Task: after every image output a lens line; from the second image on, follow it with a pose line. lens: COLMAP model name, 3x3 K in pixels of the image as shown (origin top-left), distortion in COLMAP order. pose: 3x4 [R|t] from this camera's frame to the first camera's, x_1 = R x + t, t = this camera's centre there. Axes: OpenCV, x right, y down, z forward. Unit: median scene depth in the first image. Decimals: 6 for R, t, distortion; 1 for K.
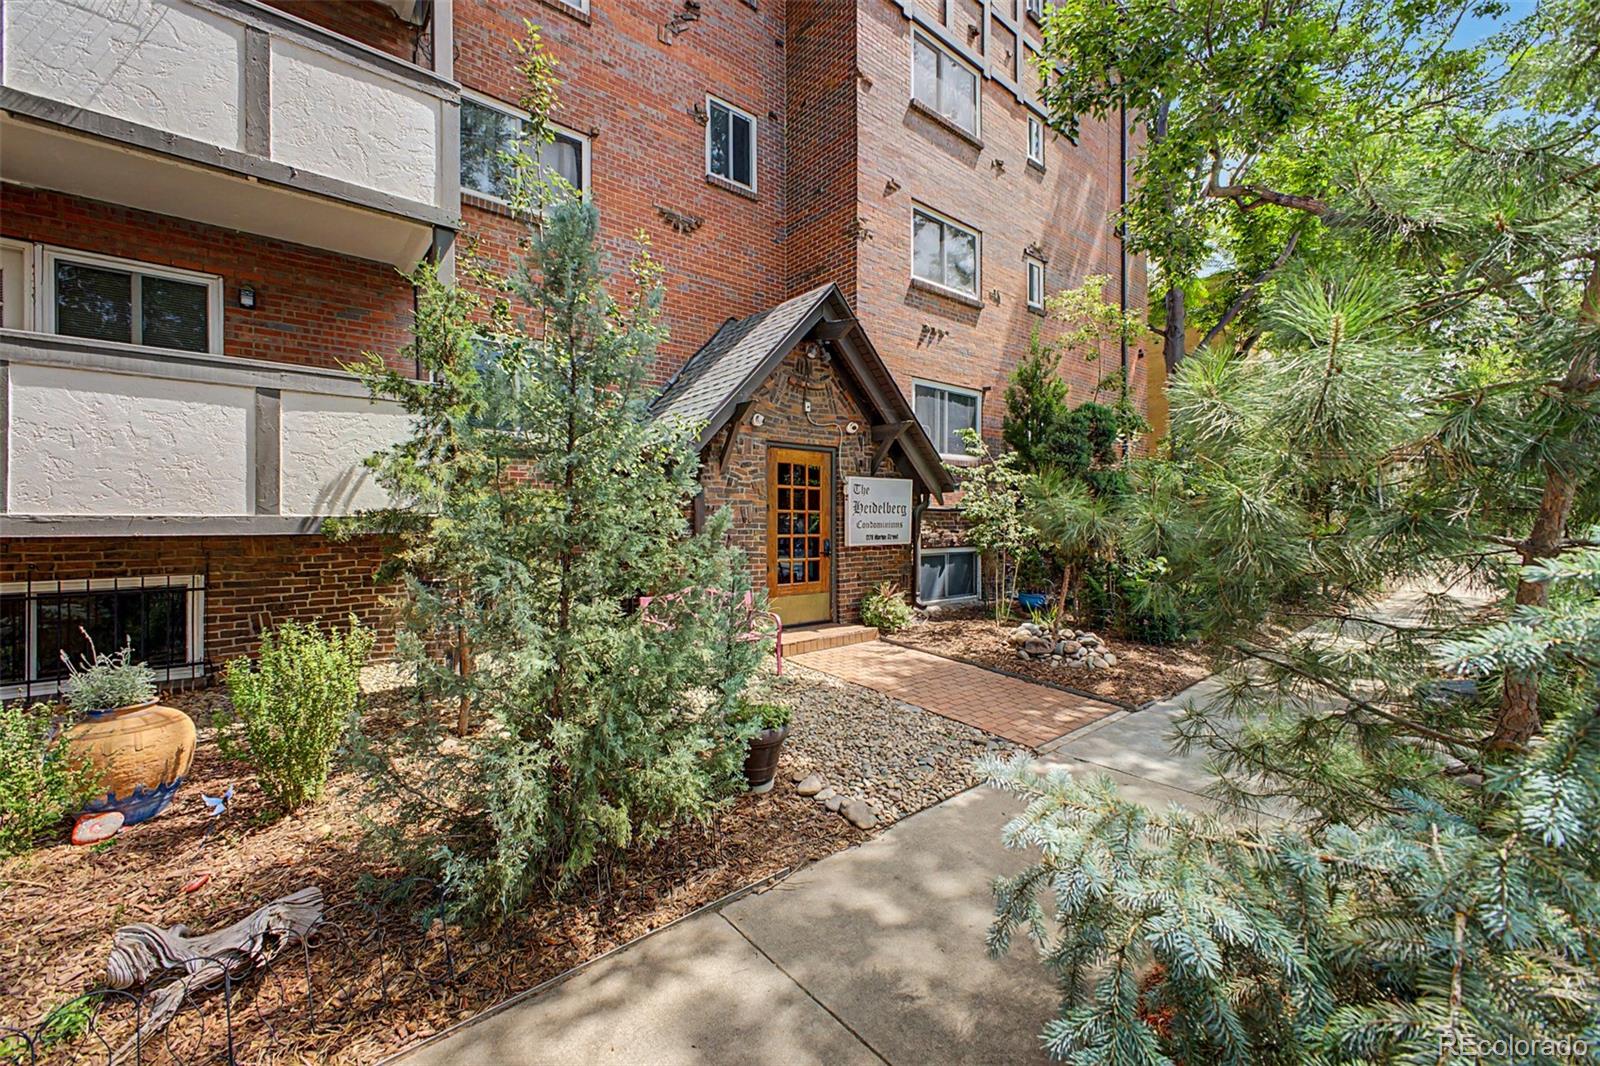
lens RADIAL K [[639.3, 0, 798.9], [0, 639.3, 523.4], [0, 0, 1]] dist [0.023250, -0.010961]
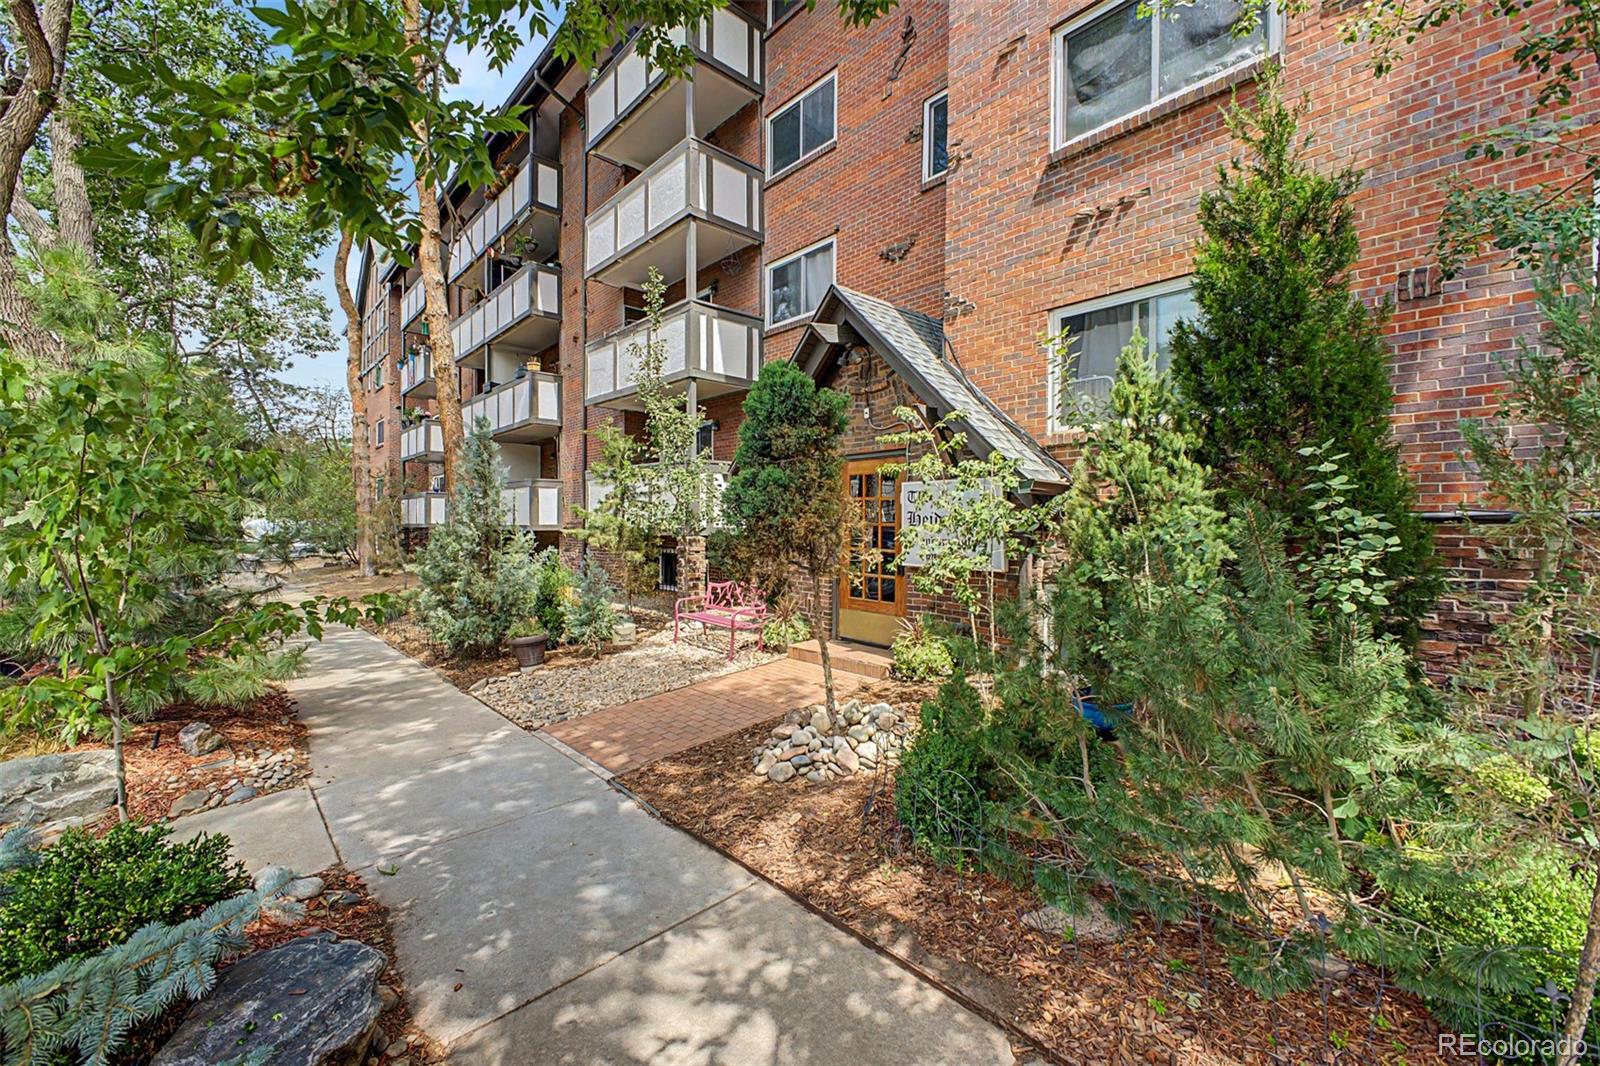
lens RADIAL K [[632.6, 0, 800.8], [0, 632.6, 521.1], [0, 0, 1]] dist [0.023481, -0.009887]
pose [[0.055954, 0.003577, -0.998427, 0.874657], [-0.003982, 0.999986, 0.003359, -0.024222], [0.998425, 0.003788, 0.055968, 0.794067]]
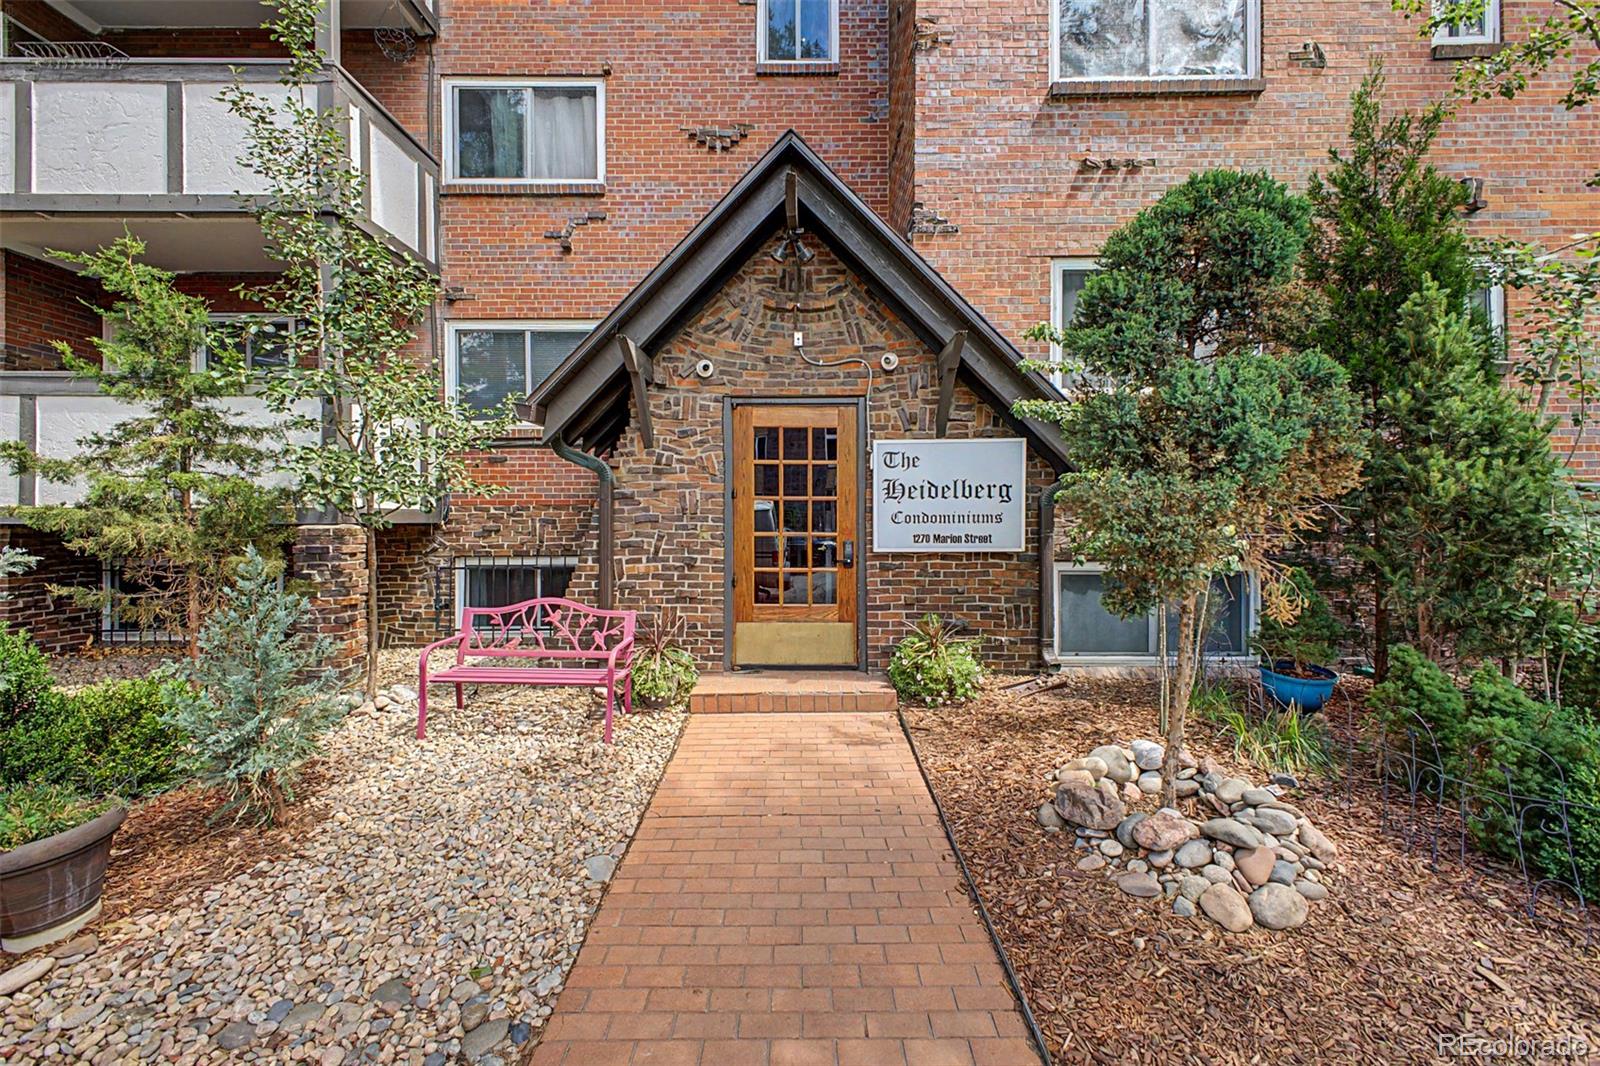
lens RADIAL K [[639.3, 0, 798.9], [0, 639.3, 523.4], [0, 0, 1]] dist [0.023250, -0.010961]
pose [[0.763036, 0.001359, -0.646355, 0.413820], [-0.002710, 0.999996, -0.001097, 0.008249], [0.646351, 0.002589, 0.763036, 0.464024]]
